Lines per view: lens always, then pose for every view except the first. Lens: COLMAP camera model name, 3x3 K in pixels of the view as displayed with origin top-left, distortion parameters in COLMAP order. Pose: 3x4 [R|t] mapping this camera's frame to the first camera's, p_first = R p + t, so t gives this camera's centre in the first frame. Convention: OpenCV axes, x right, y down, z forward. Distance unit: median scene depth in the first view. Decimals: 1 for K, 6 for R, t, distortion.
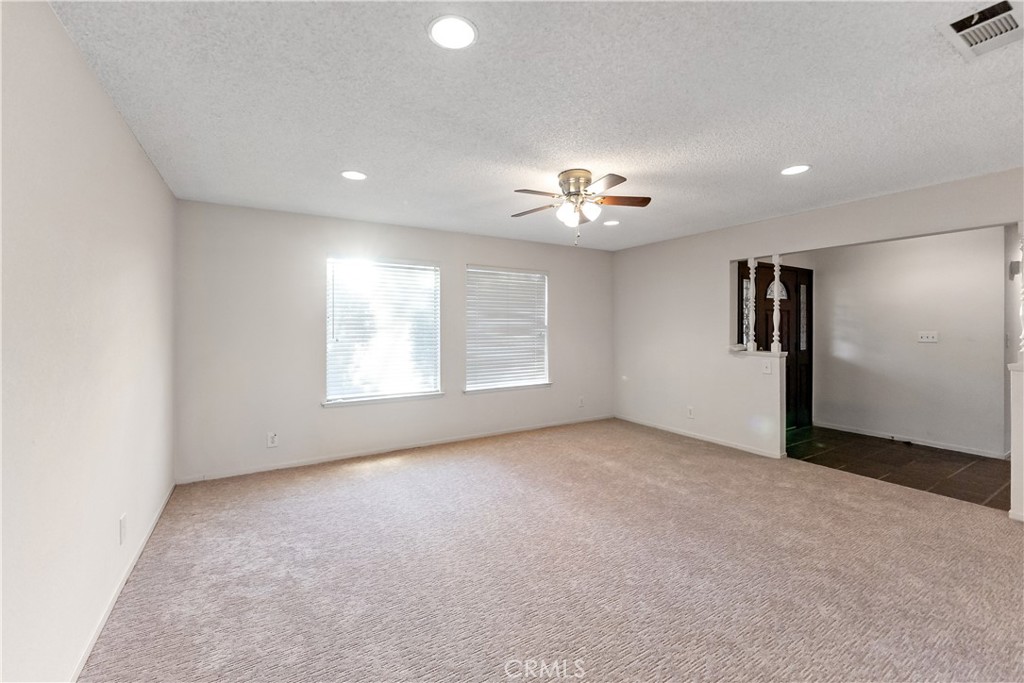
lens RADIAL K [[422.5, 0, 510.7], [0, 422.5, 324.2], [0, 0, 1]] dist [-0.002589, -0.000340]
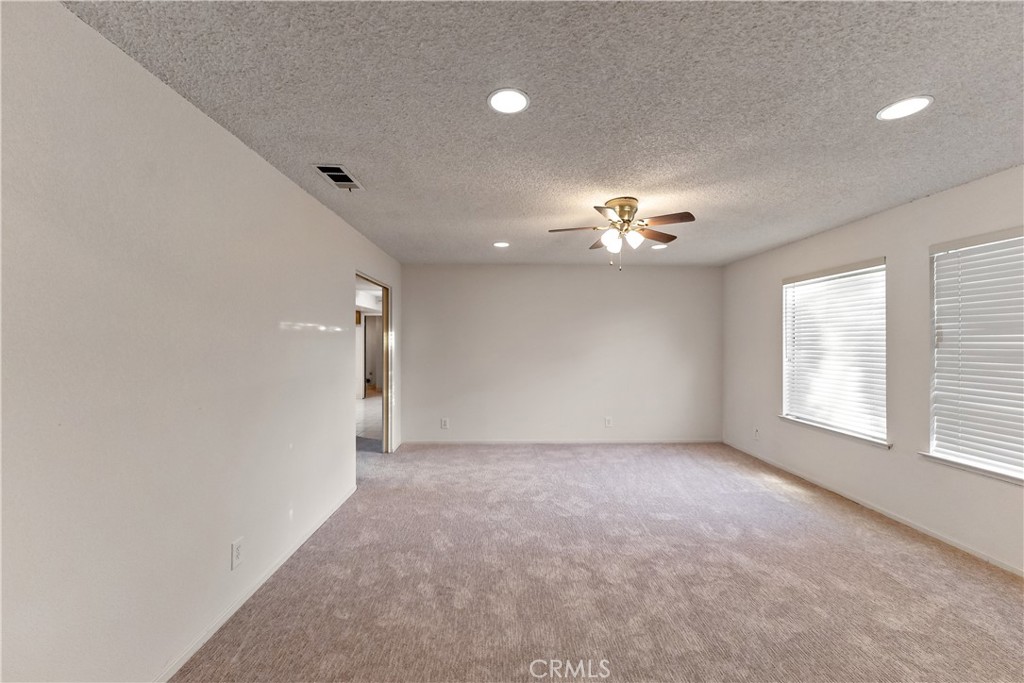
lens RADIAL K [[413.0, 0, 512.6], [0, 413.0, 335.2], [0, 0, 1]] dist [0.001031, -0.000017]
pose [[-0.490038, -0.014399, -0.871582, 0.836406], [0.002032, 0.999842, -0.017660, -0.007172], [0.871699, -0.010426, -0.489931, 0.899670]]
